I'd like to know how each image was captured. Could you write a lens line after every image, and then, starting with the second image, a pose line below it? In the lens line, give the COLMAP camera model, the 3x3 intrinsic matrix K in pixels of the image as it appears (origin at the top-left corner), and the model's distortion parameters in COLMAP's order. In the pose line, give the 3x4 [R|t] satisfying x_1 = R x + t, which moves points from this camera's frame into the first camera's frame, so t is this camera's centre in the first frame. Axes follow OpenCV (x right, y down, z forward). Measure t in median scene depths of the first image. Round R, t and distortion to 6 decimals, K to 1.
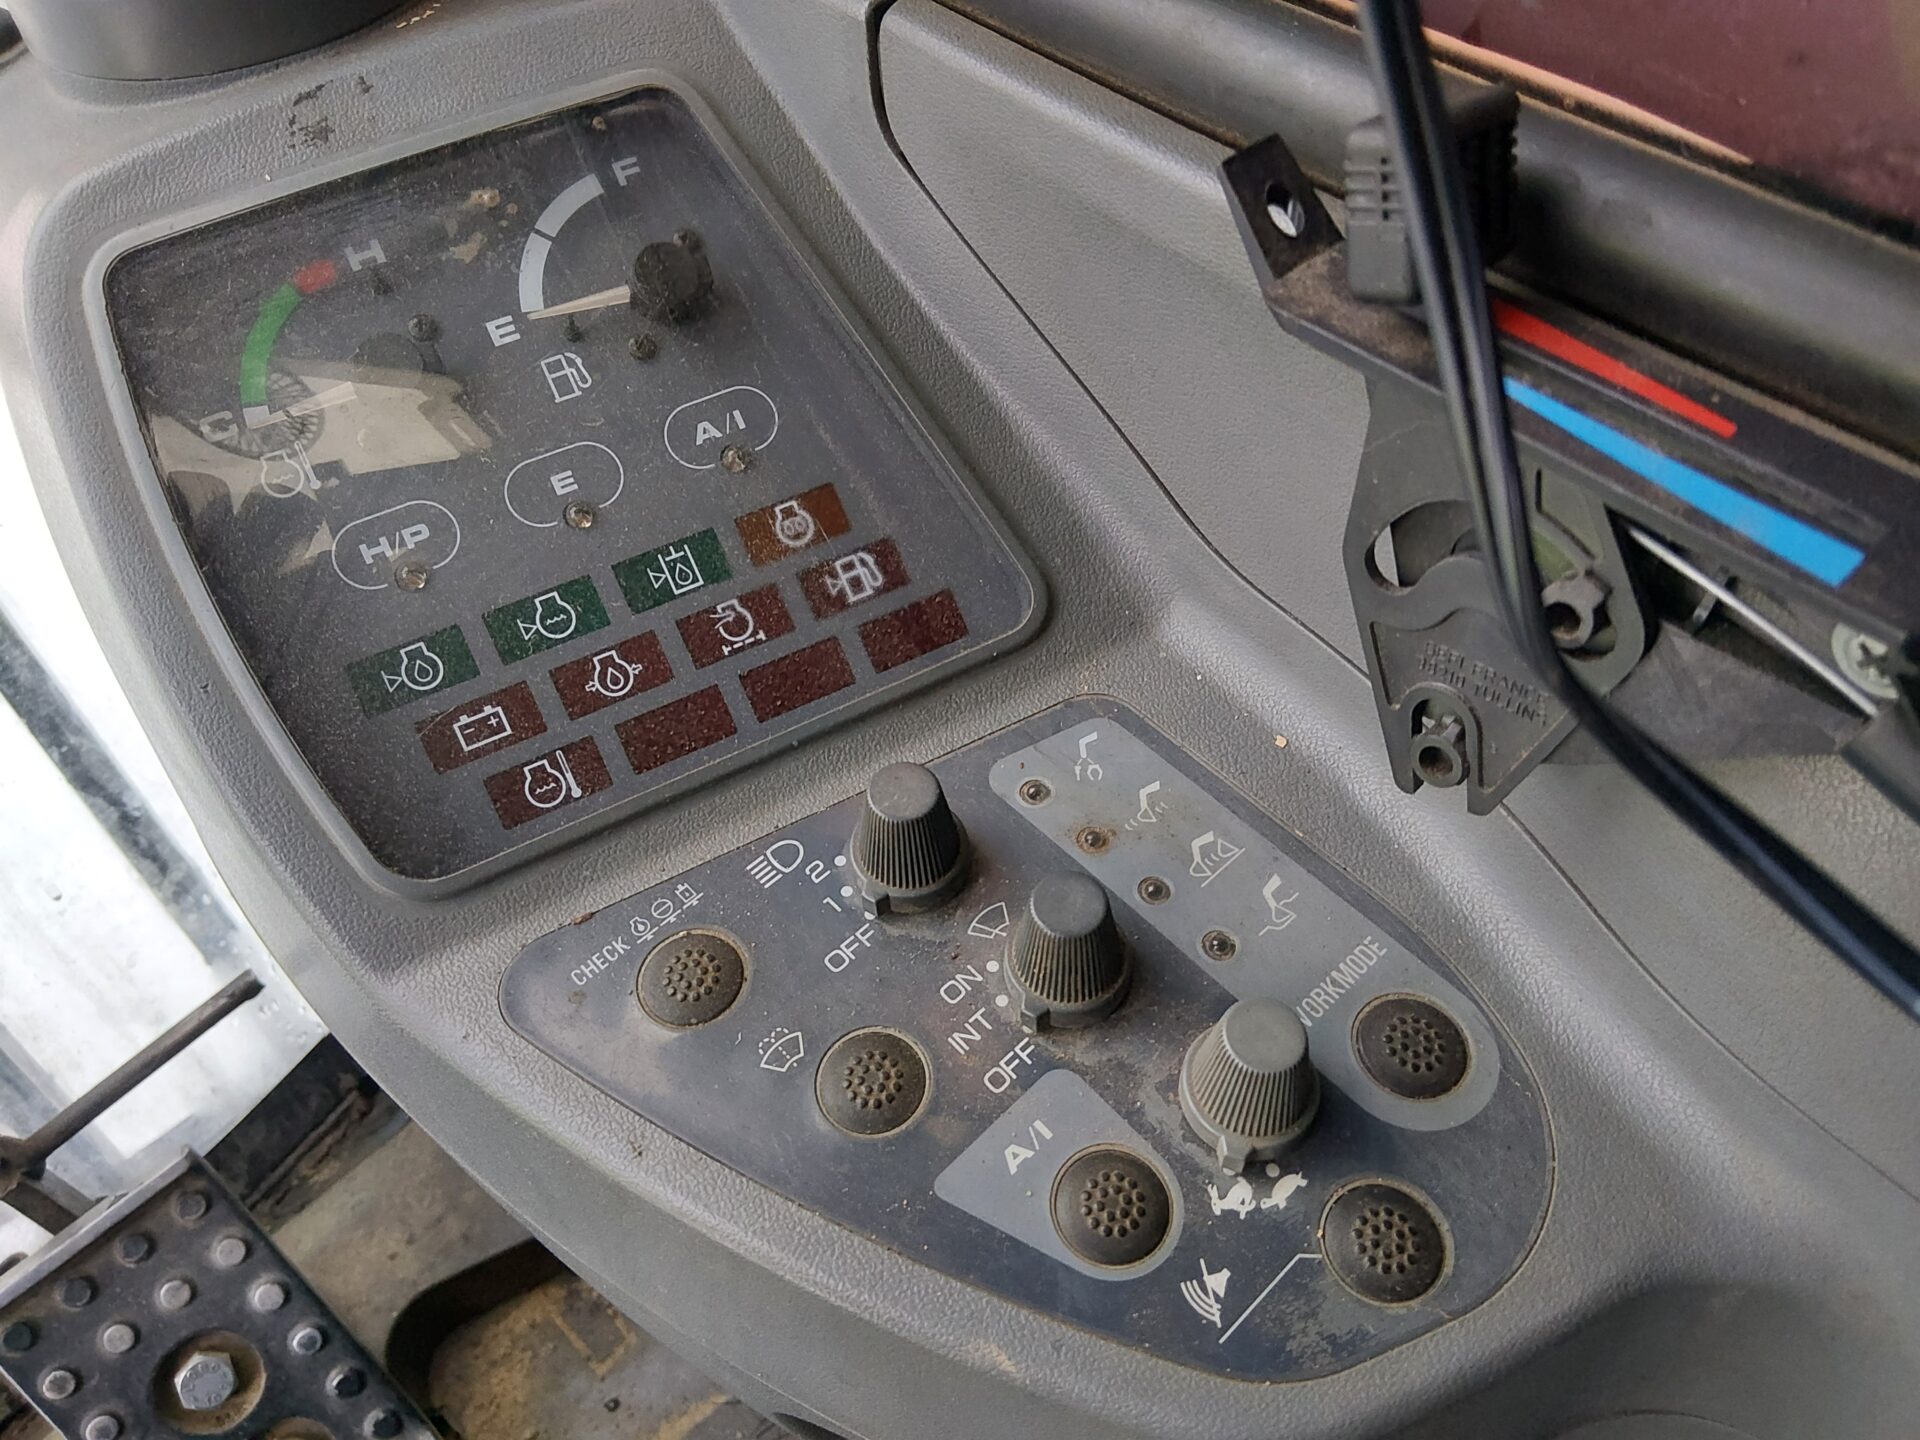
lens RADIAL K [[1448.6, 0, 951.4], [0, 1448.6, 731.1], [0, 0, 1]] dist [0.109605, -0.190547]
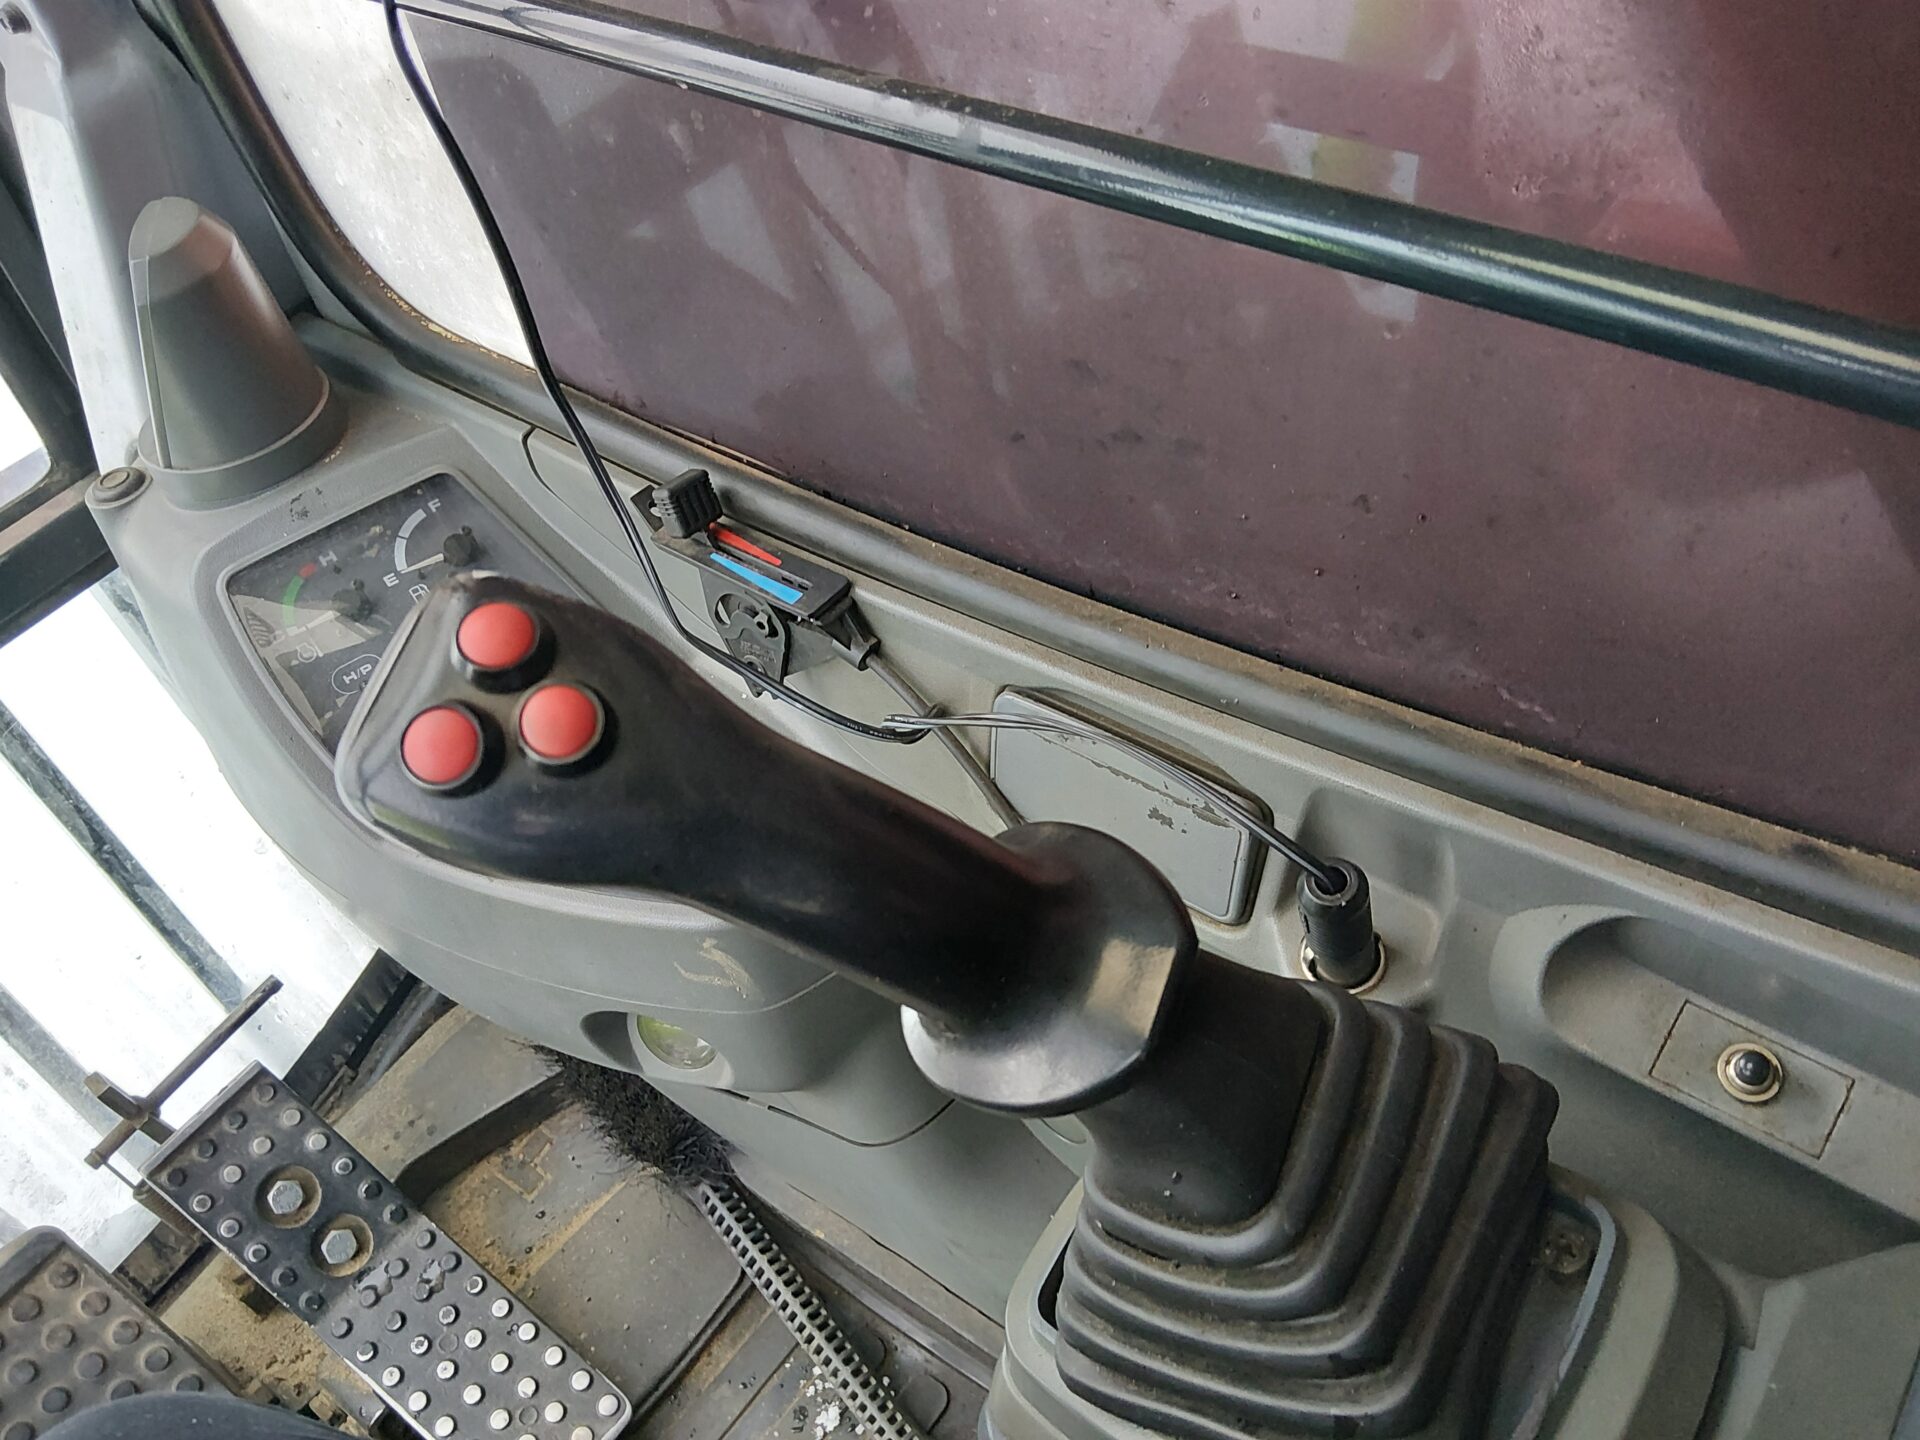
lens RADIAL K [[1444.4, 0, 960.0], [0, 1444.4, 720.0], [0, 0, 1]] dist [0.140920, -0.256787]
pose [[0.983652, -0.161908, 0.078827, 0.370909], [0.168178, 0.982447, -0.080710, 0.291946], [-0.064376, 0.092647, 0.993616, -1.376344]]
